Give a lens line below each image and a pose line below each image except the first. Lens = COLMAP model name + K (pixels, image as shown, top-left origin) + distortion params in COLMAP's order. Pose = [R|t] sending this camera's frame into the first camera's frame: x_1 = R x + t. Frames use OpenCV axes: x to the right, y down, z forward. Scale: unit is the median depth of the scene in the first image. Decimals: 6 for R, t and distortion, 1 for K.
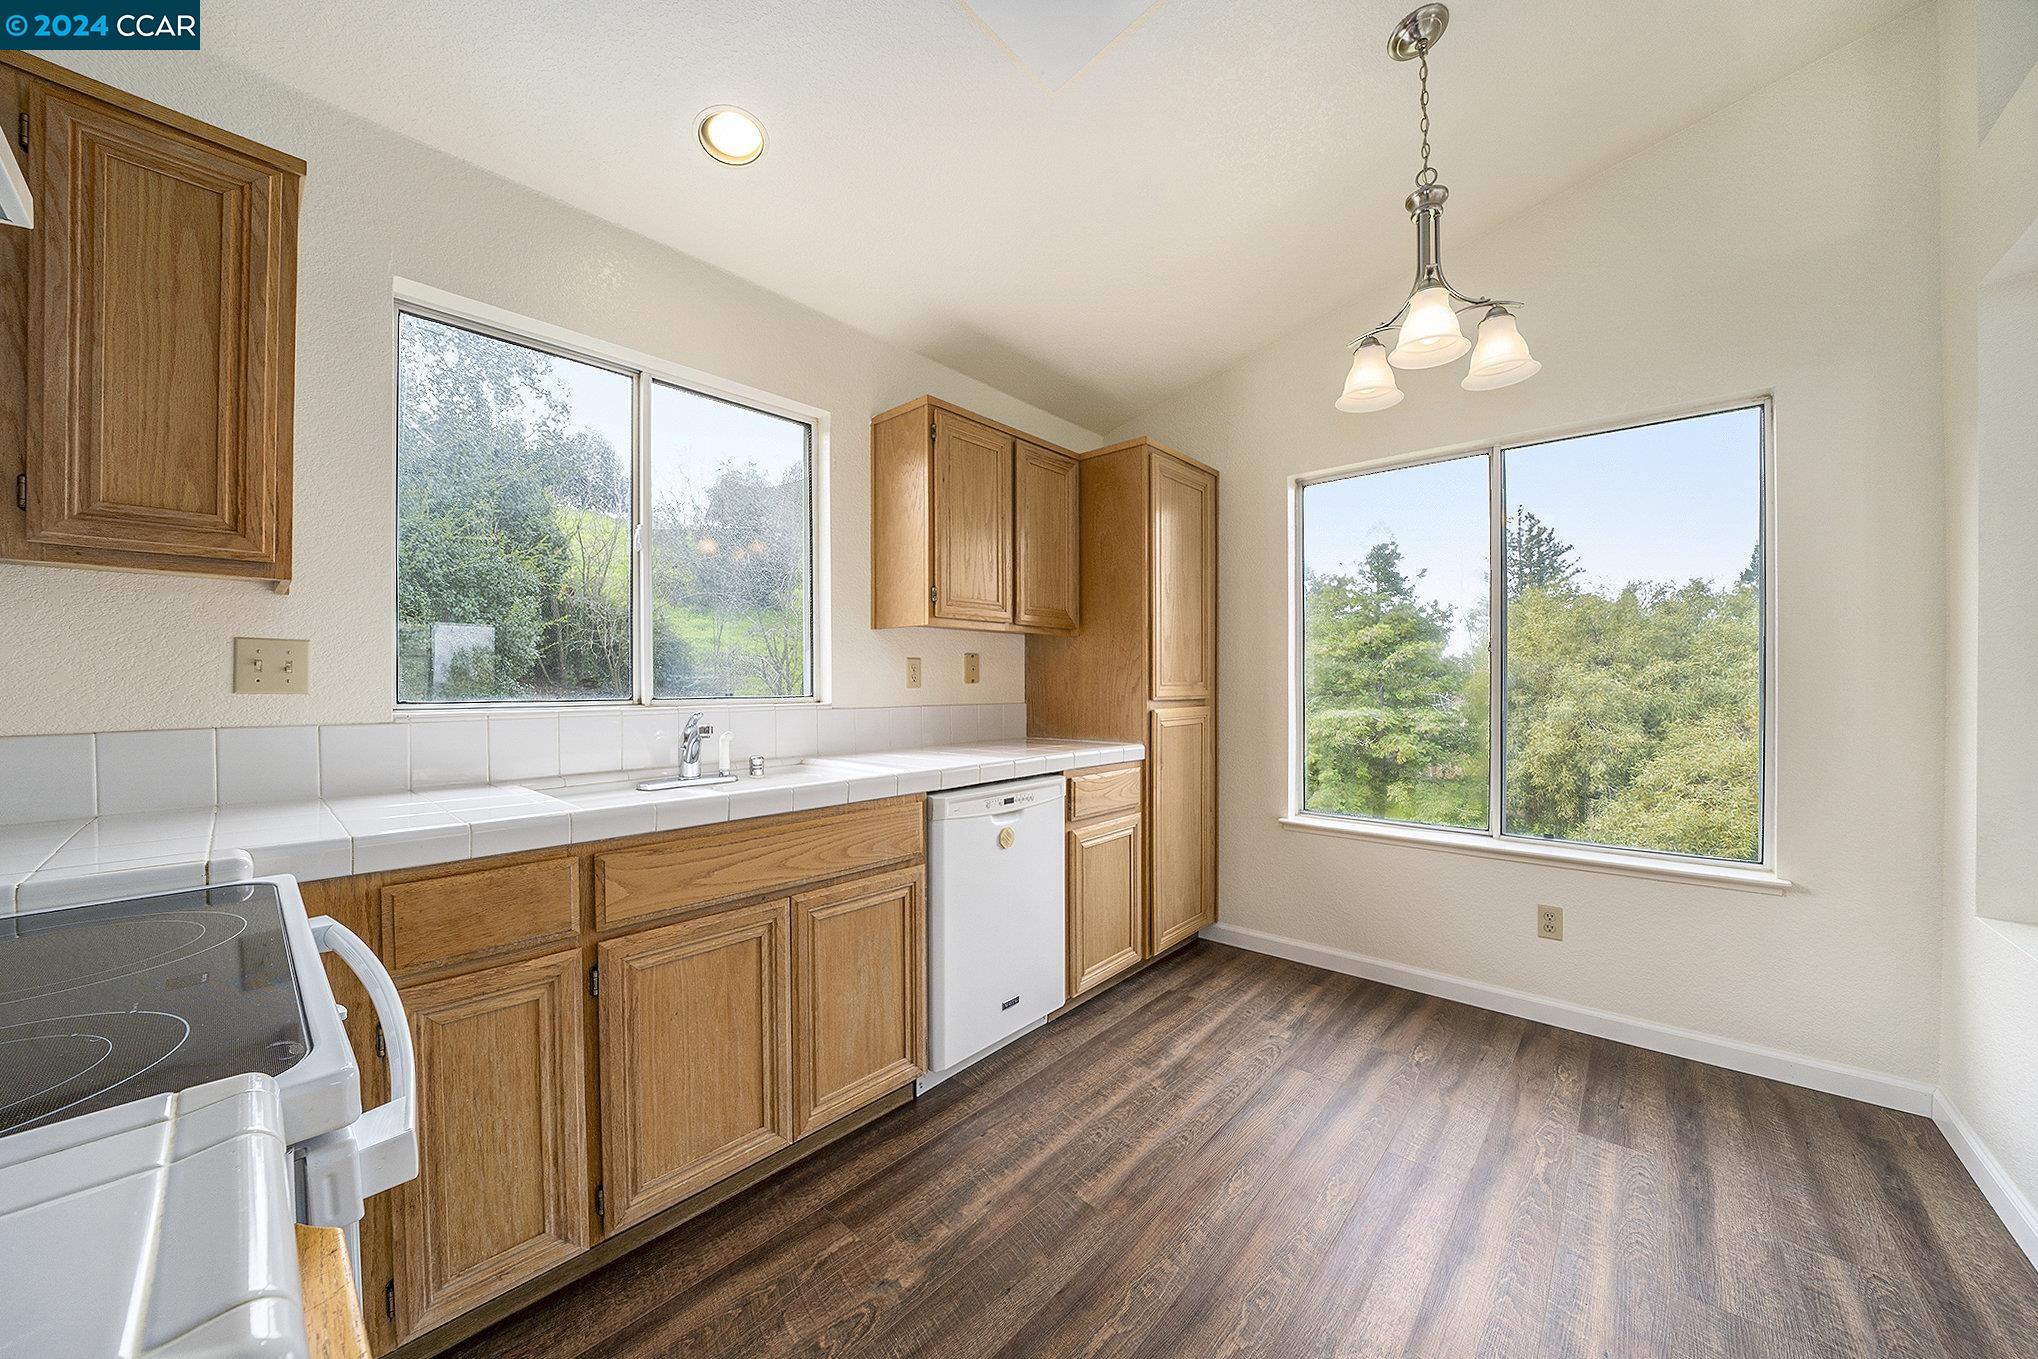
lens RADIAL K [[714.8, 0, 1023.5], [0, 714.8, 695.0], [0, 0, 1]] dist [-0.022624, -0.000137]
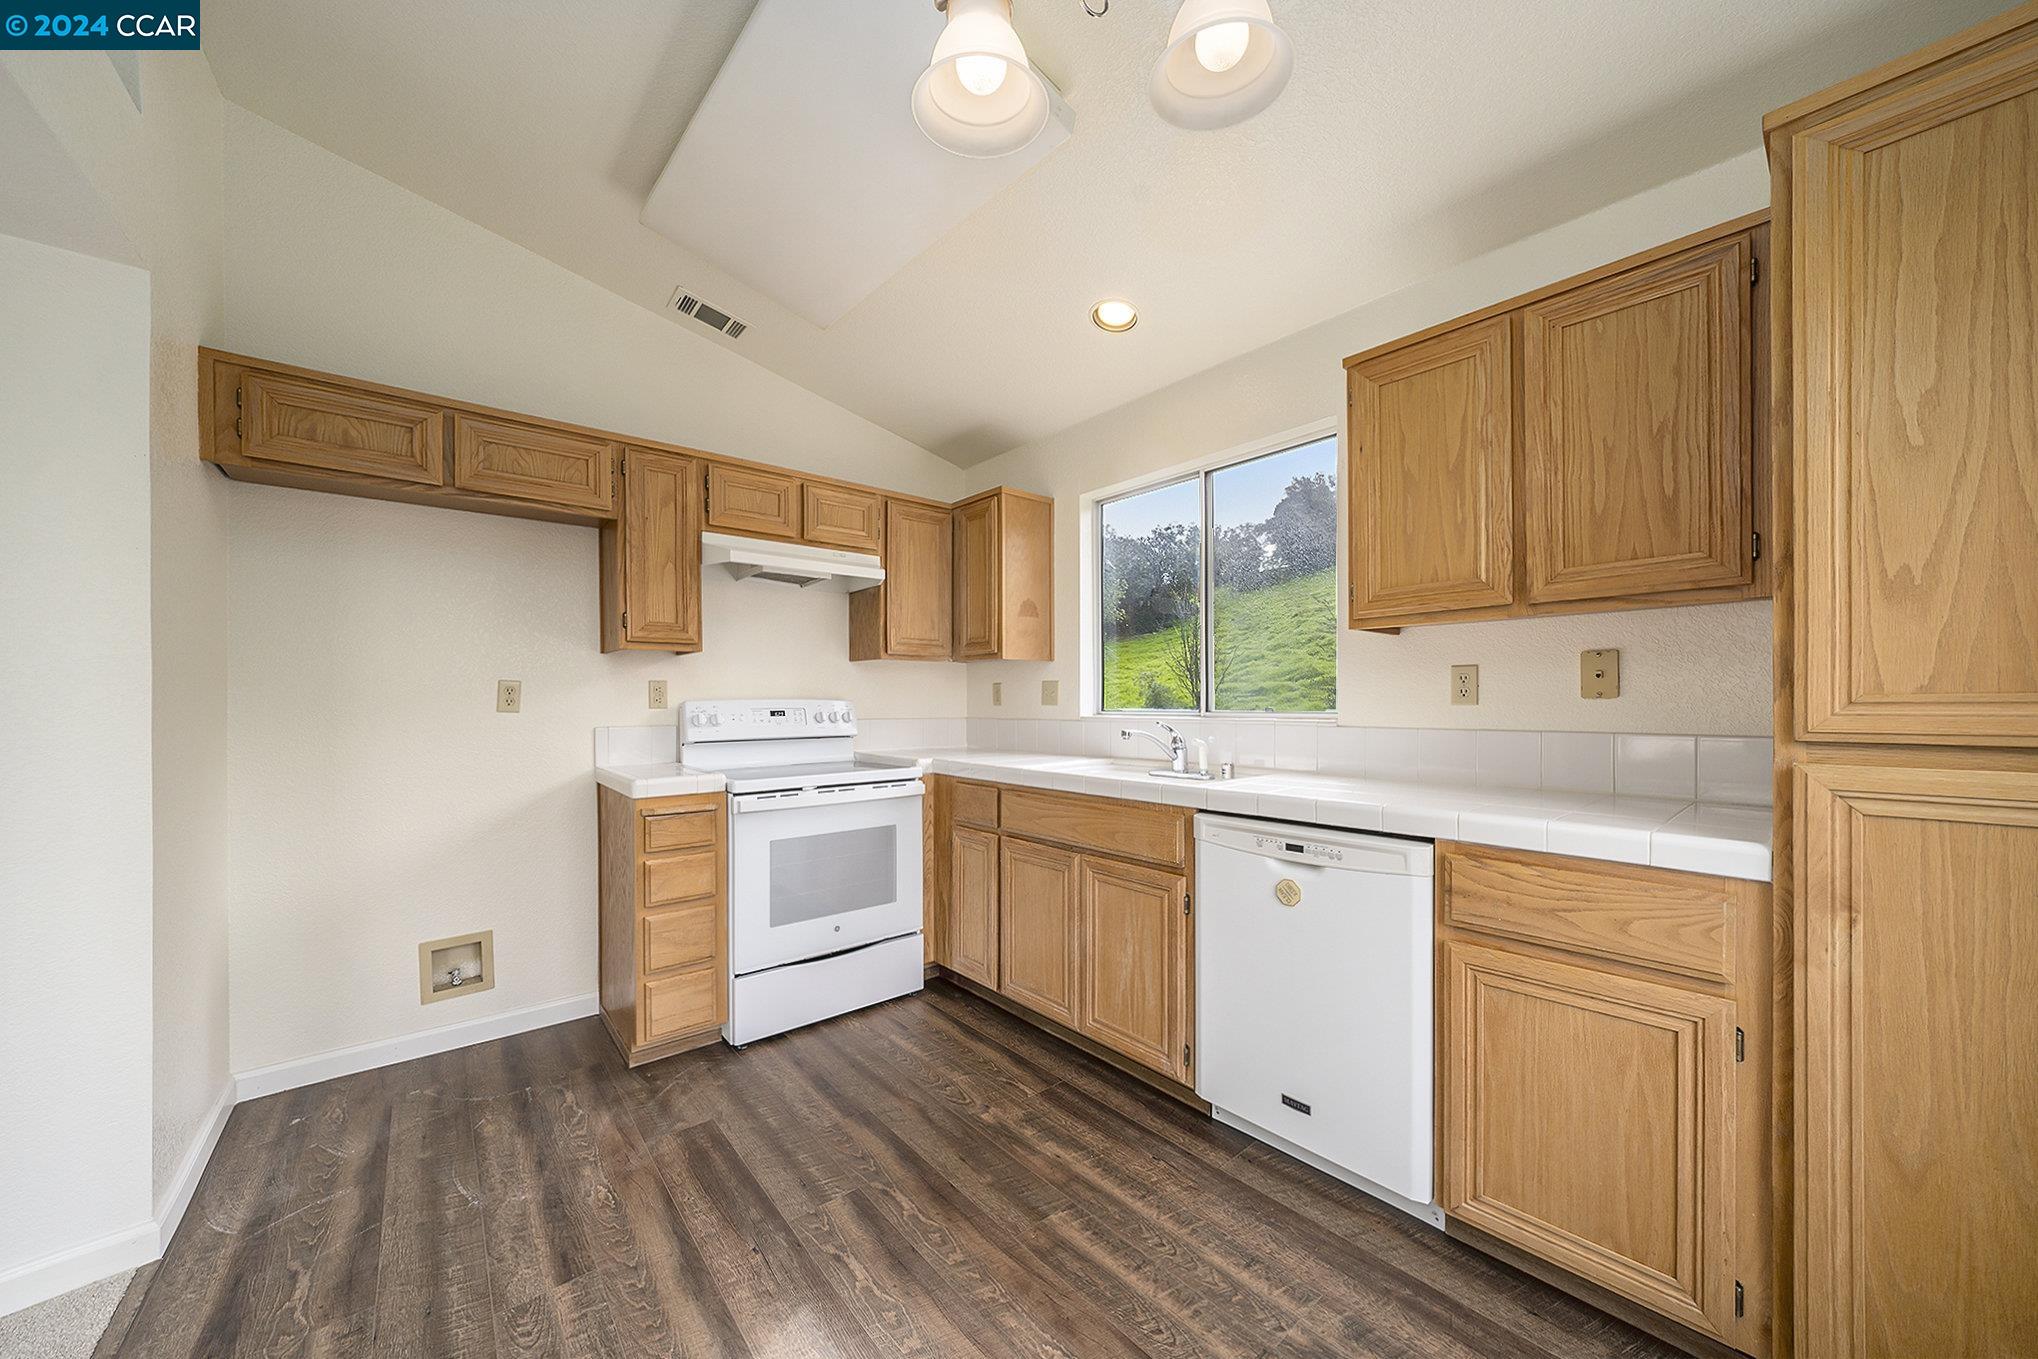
lens RADIAL K [[714.8, 0, 1023.9], [0, 714.8, 691.3], [0, 0, 1]] dist [-0.022624, -0.000137]
pose [[-0.135258, -0.009056, -0.990769, 0.917632], [-0.009787, 0.999922, -0.007804, -0.020233], [0.990762, 0.008641, -0.135336, 0.913114]]
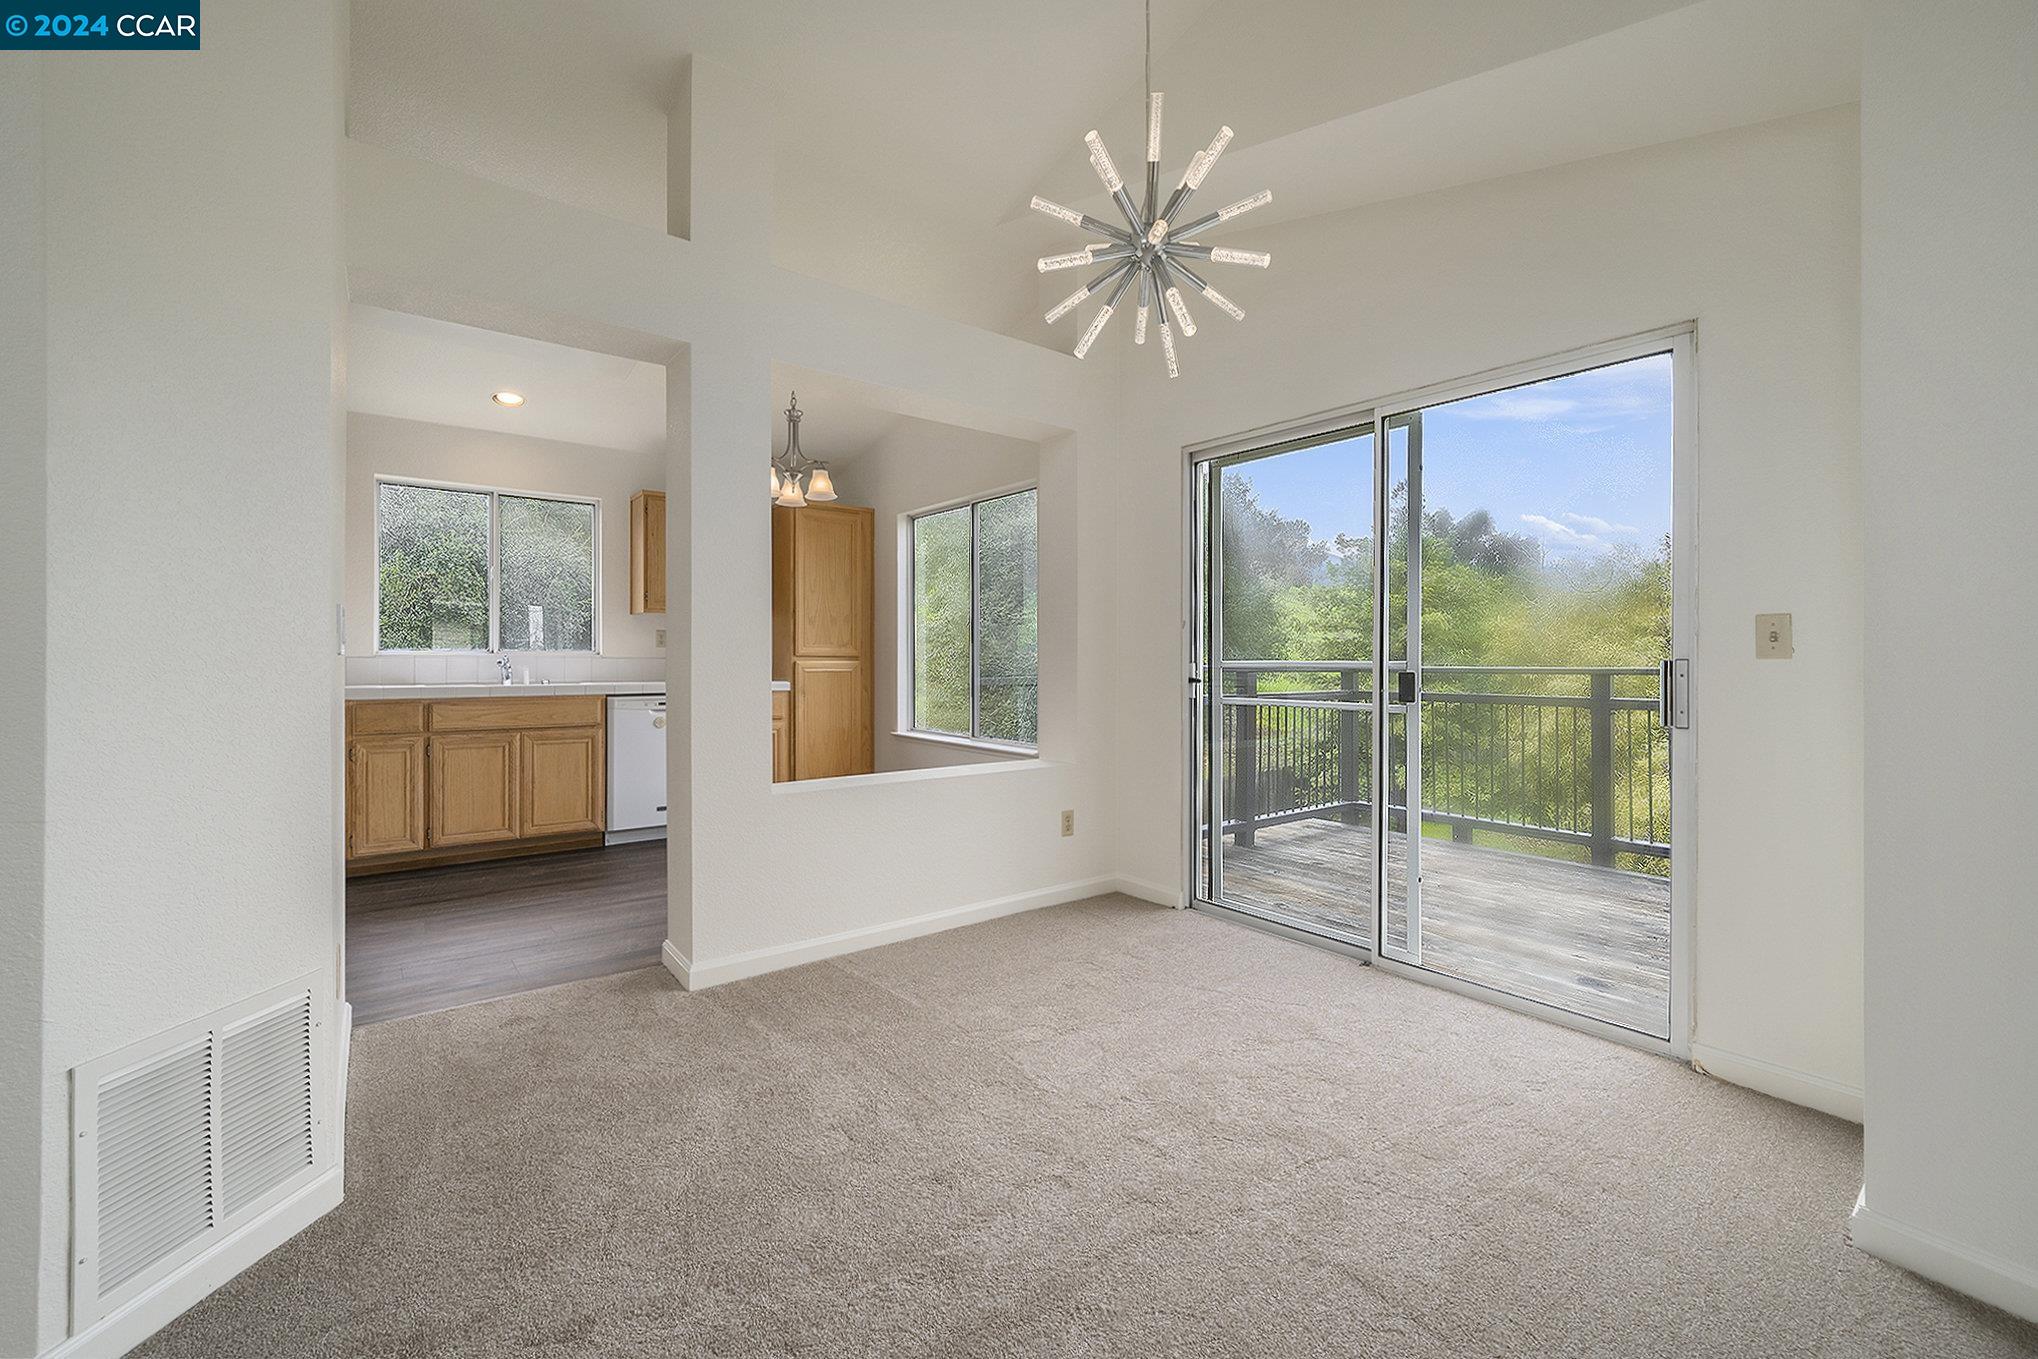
lens RADIAL K [[851.4, 0, 1022.2], [0, 851.4, 664.8], [0, 0, 1]] dist [-0.001497, 0.000394]
pose [[0.984208, 0.006639, -0.176891, 1.535667], [-0.008179, 0.999935, -0.007980, 0.058229], [0.176827, 0.009301, 0.984198, -1.261866]]
